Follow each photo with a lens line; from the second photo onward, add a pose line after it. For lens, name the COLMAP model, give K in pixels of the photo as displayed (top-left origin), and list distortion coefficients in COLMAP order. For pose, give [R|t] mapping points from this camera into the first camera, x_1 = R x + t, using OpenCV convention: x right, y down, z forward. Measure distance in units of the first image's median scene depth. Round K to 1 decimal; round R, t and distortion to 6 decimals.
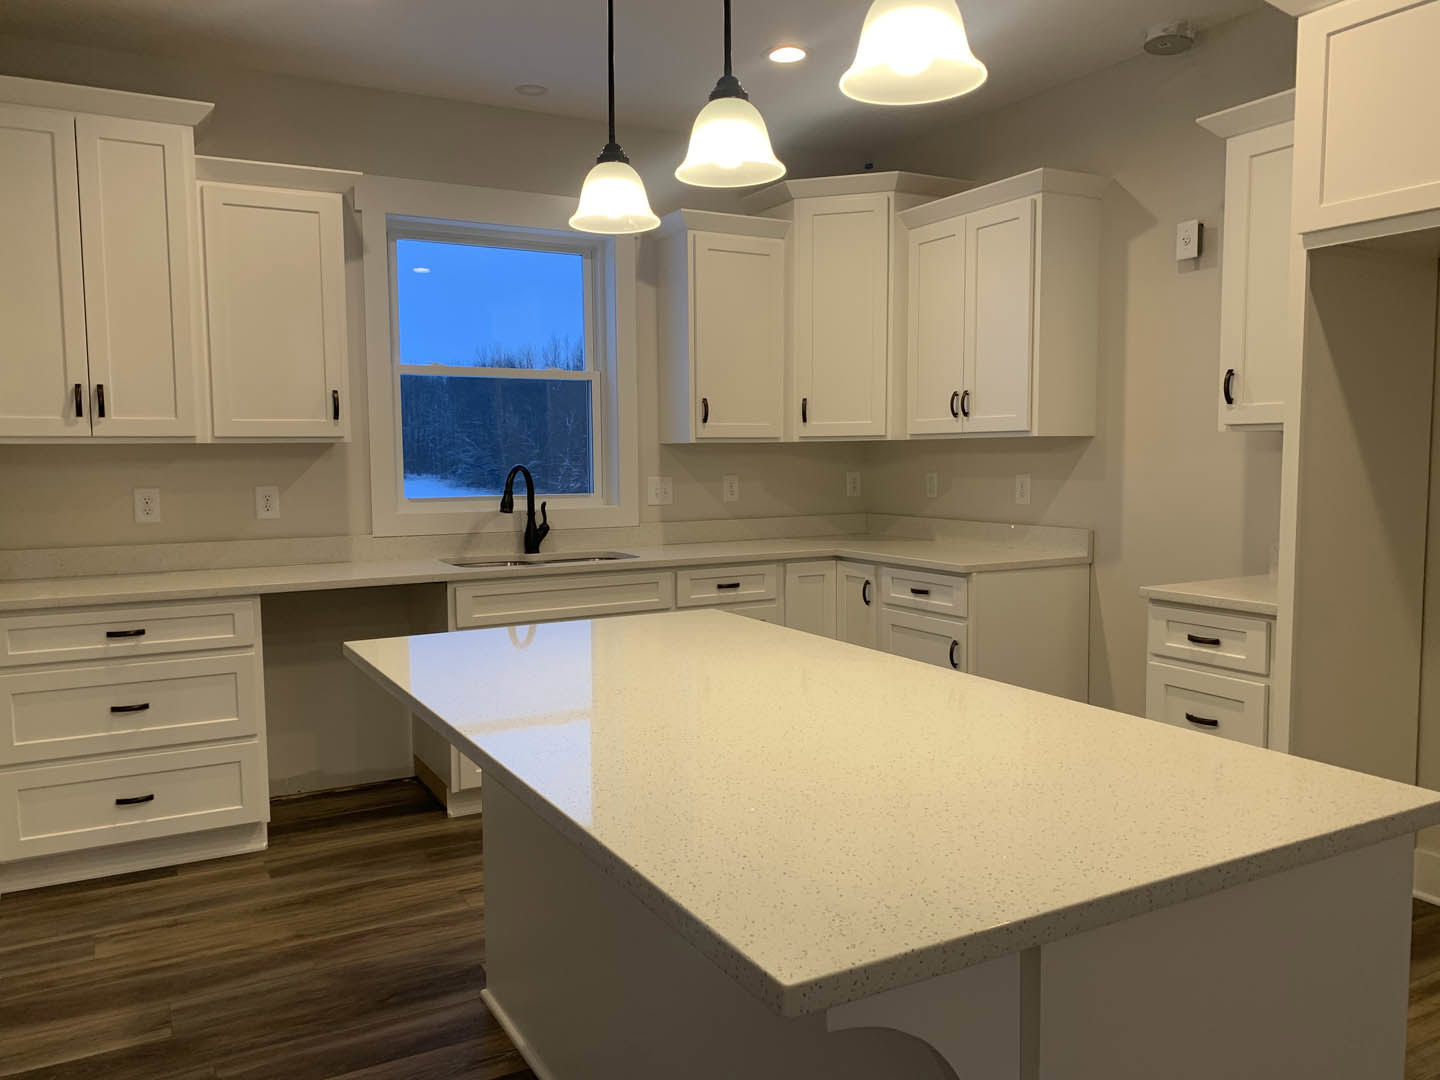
lens RADIAL K [[1080.2, 0, 720.0], [0, 1080.2, 540.0], [0, 0, 1]] dist [0.056588, -0.081778]
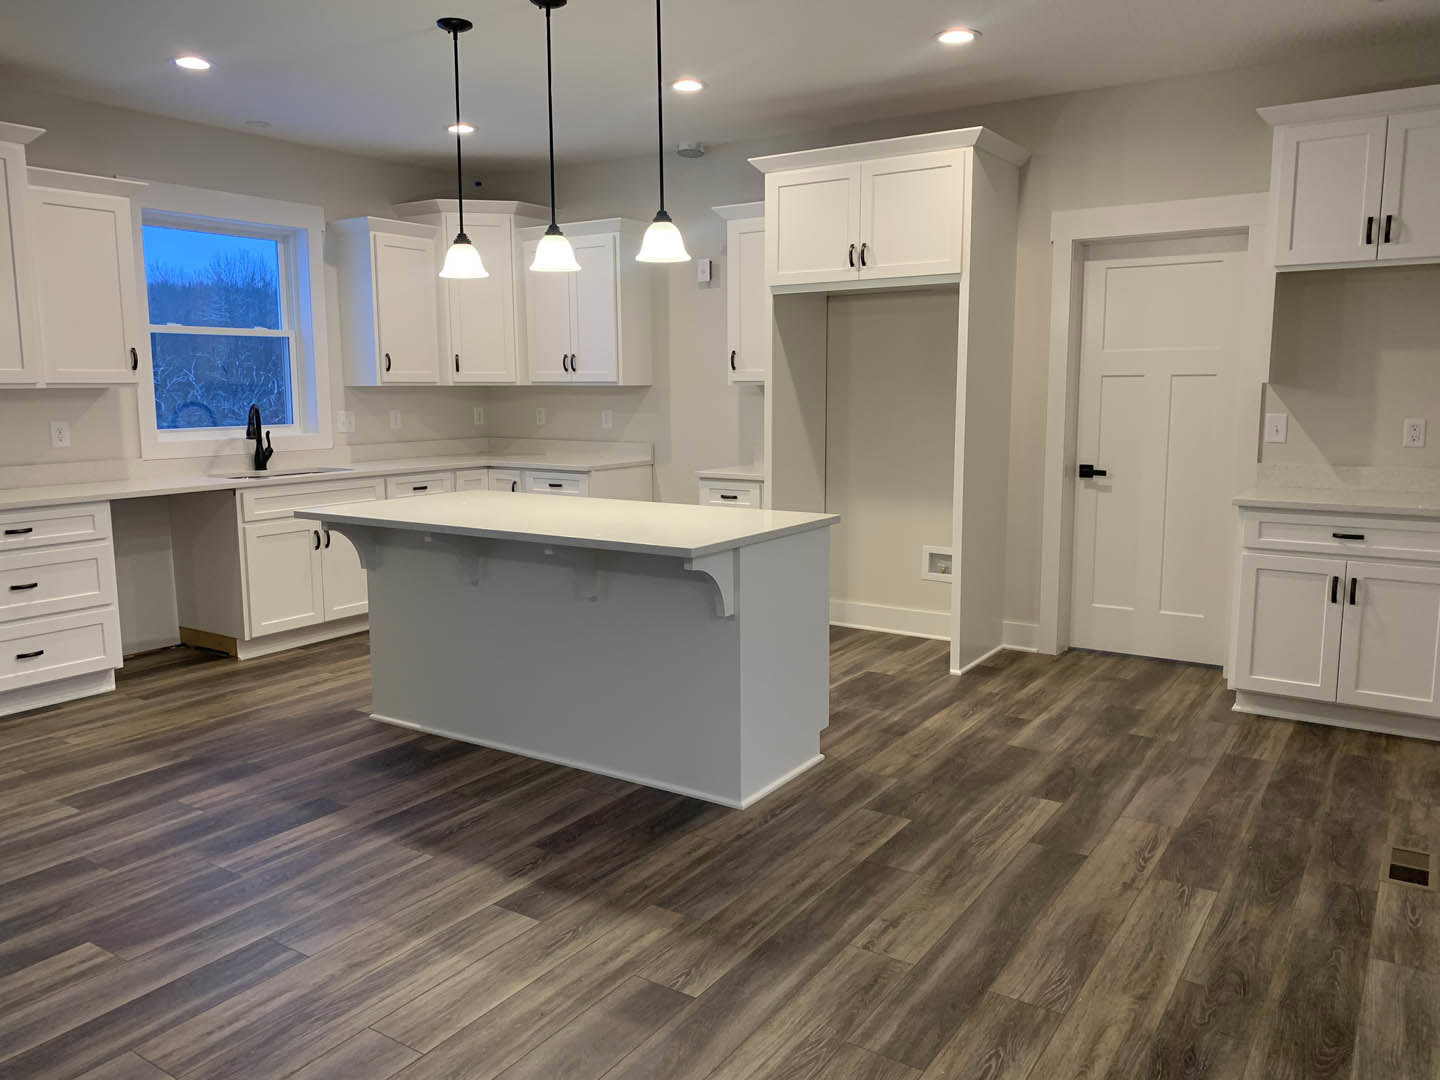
lens RADIAL K [[1080.2, 0, 720.0], [0, 1080.2, 540.0], [0, 0, 1]] dist [0.056588, -0.081778]
pose [[0.884660, -0.062253, 0.462062, -0.359319], [0.033939, 0.997015, 0.069348, 0.028987], [-0.465000, -0.045668, 0.884132, -0.532060]]
